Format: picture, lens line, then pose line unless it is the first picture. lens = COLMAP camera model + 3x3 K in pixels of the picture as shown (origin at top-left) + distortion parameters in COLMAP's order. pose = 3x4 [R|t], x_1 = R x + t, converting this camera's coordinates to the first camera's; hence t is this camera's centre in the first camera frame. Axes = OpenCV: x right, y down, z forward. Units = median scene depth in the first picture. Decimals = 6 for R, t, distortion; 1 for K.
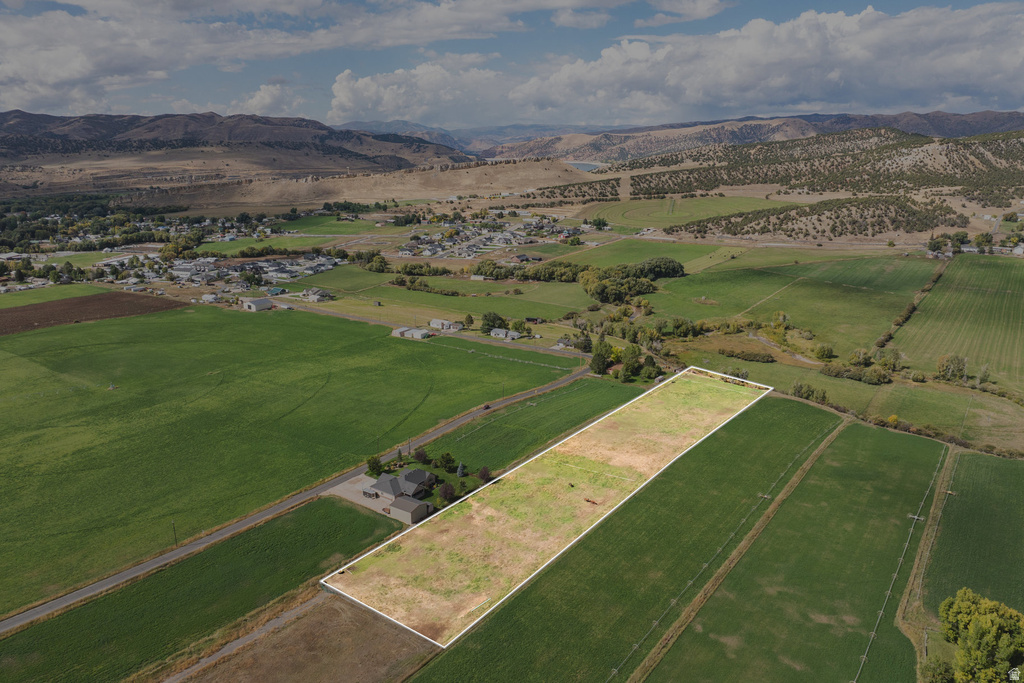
lens RADIAL K [[722.5, 0, 512.3], [0, 722.5, 369.5], [0, 0, 1]] dist [-0.037984, -0.000088]
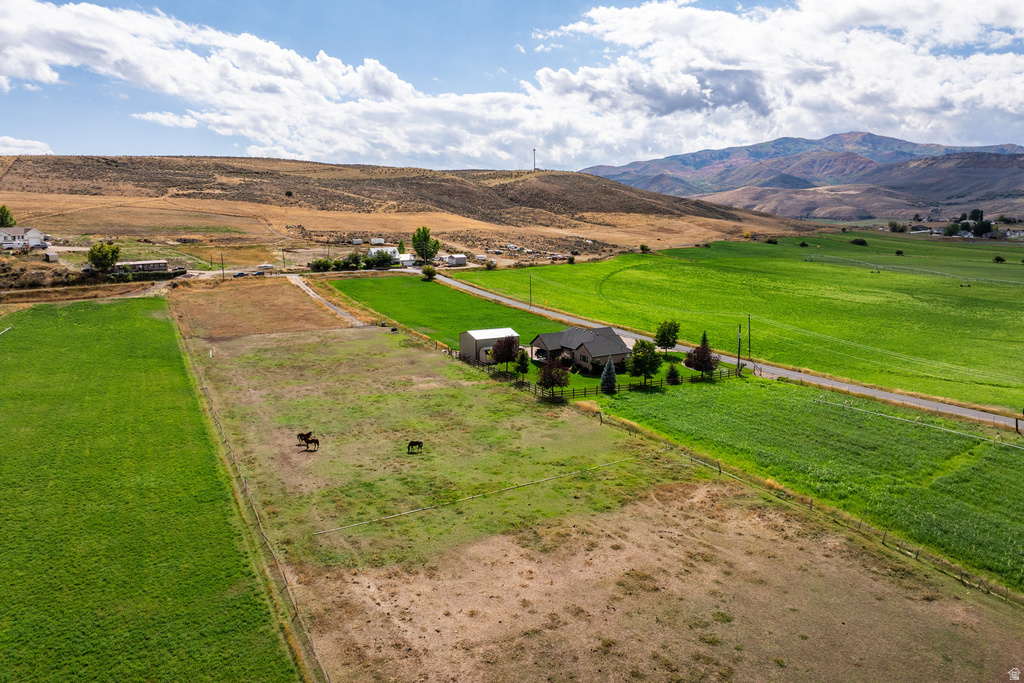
lens RADIAL K [[722.5, 0, 507.8], [0, 722.5, 337.4], [0, 0, 1]] dist [-0.037984, -0.000088]
pose [[-0.460238, 0.153837, -0.874366, 0.094250], [-0.257849, 0.919256, 0.297459, 0.001333], [0.849526, 0.362356, -0.383410, 0.310947]]
